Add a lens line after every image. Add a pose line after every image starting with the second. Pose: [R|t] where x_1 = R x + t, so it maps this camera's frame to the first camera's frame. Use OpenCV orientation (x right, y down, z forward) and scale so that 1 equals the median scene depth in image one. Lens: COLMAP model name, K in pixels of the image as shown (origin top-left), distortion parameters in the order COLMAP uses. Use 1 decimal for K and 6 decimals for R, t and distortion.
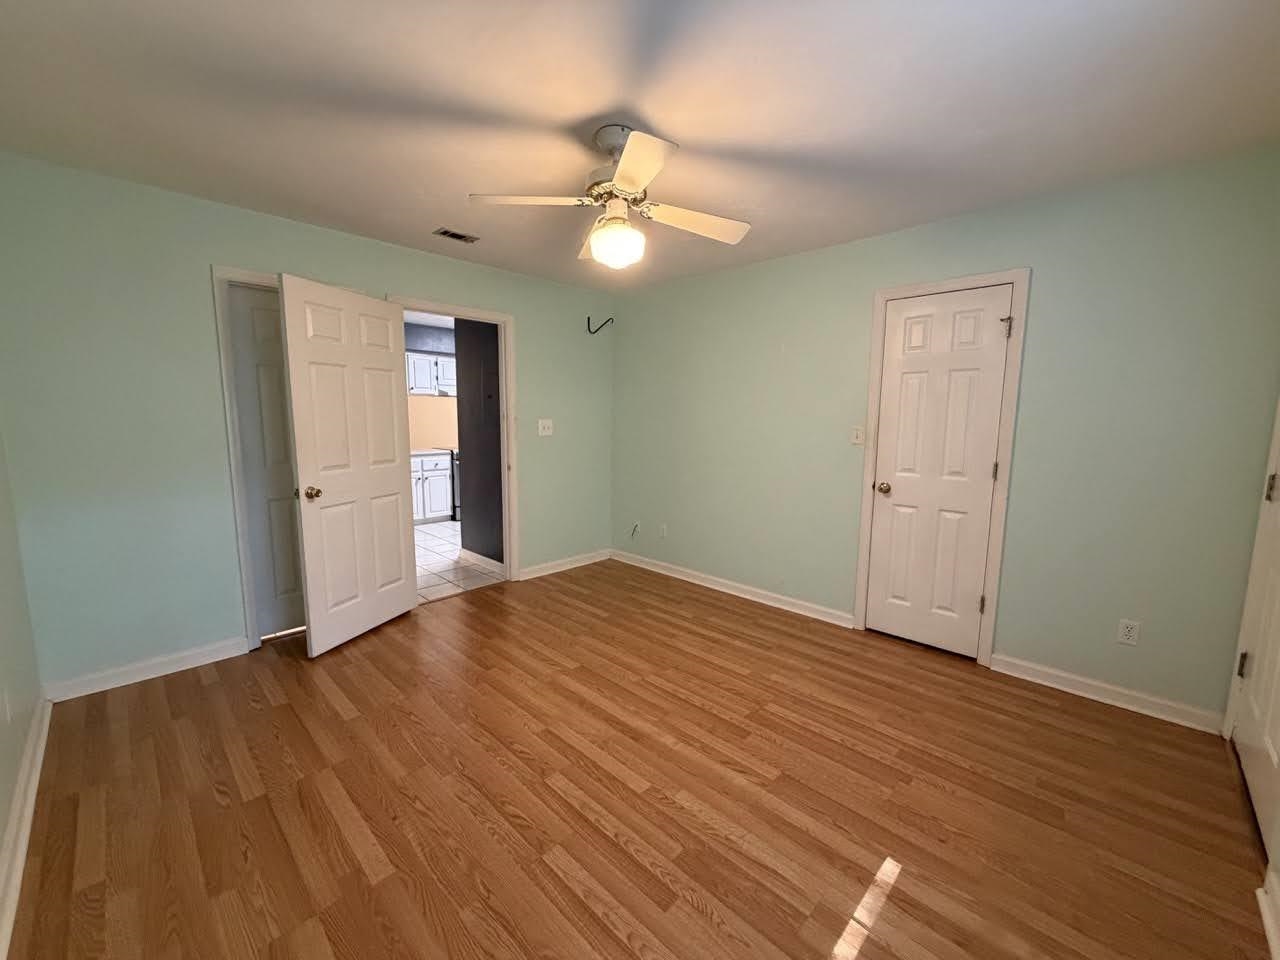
lens RADIAL K [[511.9, 0, 635.5], [0, 511.9, 479.6], [0, 0, 1]] dist [0.001313, -0.000037]
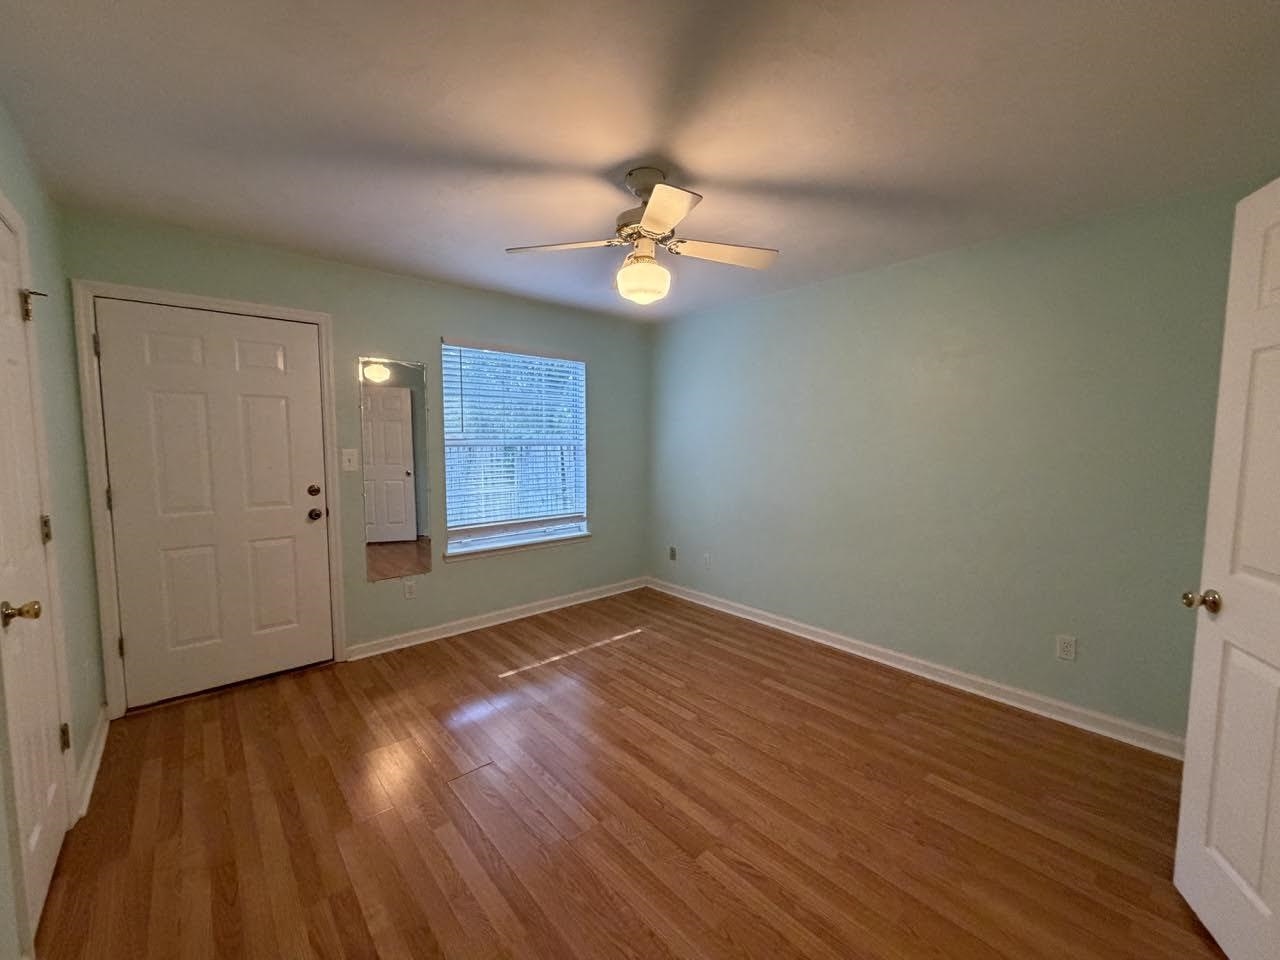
lens RADIAL K [[511.9, 0, 635.5], [0, 511.9, 479.6], [0, 0, 1]] dist [0.001313, -0.000037]
pose [[-0.996732, -0.016385, 0.079105, -0.098449], [0.000044, 0.979106, 0.203350, -0.256436], [-0.080784, 0.202689, -0.975905, 1.912368]]
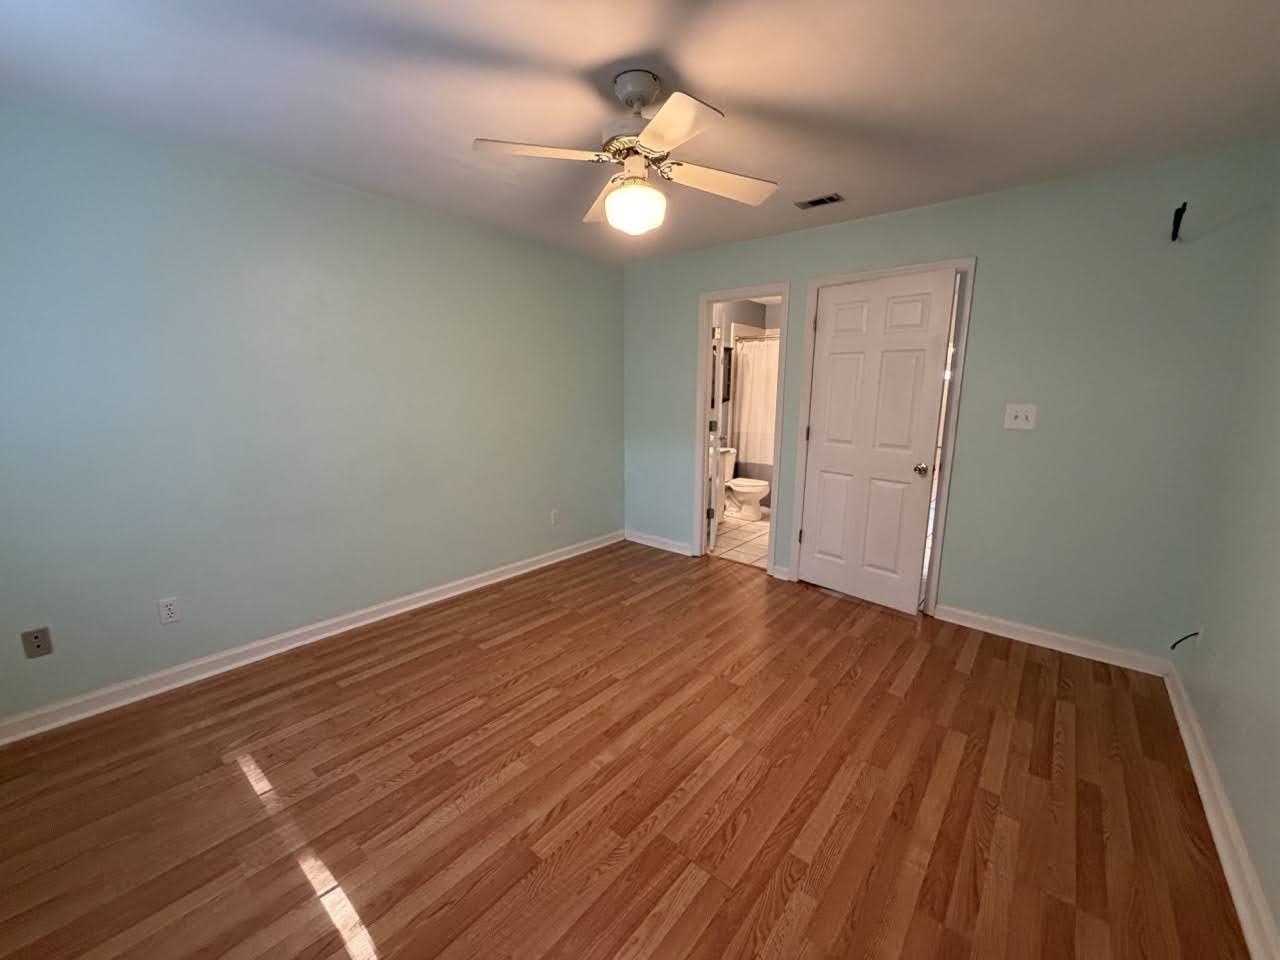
lens RADIAL K [[511.9, 0, 635.5], [0, 511.9, 479.6], [0, 0, 1]] dist [0.001313, -0.000037]
pose [[0.073270, 0.167825, -0.983090, 0.858188], [-0.130679, 0.978856, 0.157363, -0.119996], [0.988714, 0.116939, 0.093652, 0.889756]]
